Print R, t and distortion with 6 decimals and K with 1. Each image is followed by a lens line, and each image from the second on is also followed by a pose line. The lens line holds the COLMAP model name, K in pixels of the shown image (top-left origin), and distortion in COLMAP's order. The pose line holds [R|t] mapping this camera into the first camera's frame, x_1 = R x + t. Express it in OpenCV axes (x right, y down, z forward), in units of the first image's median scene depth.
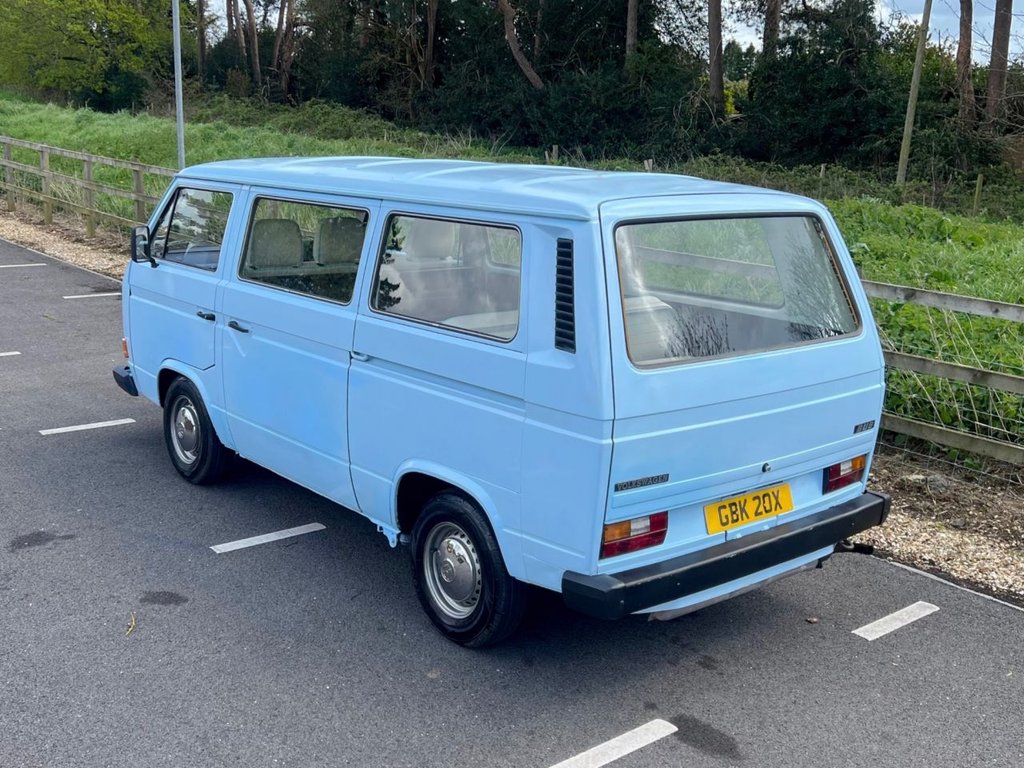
lens RADIAL K [[1128.8, 0, 511.7], [0, 1128.8, 410.2], [0, 0, 1]] dist [0.038716, -0.028120]
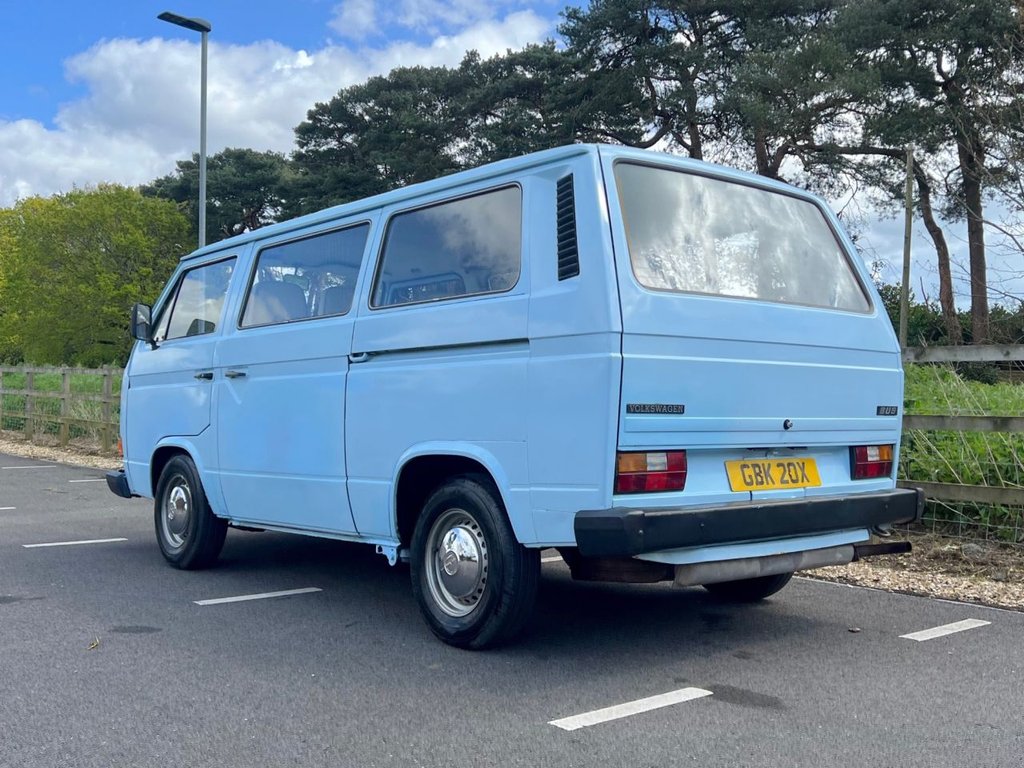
lens RADIAL K [[1114.2, 0, 561.4], [0, 1114.2, 388.4], [0, 0, 1]] dist [0.036390, -0.022679]
pose [[0.999185, -0.027042, 0.029952, 0.008791], [0.034077, 0.963006, -0.267316, 0.242093], [-0.021615, 0.268119, 0.963143, 0.093199]]
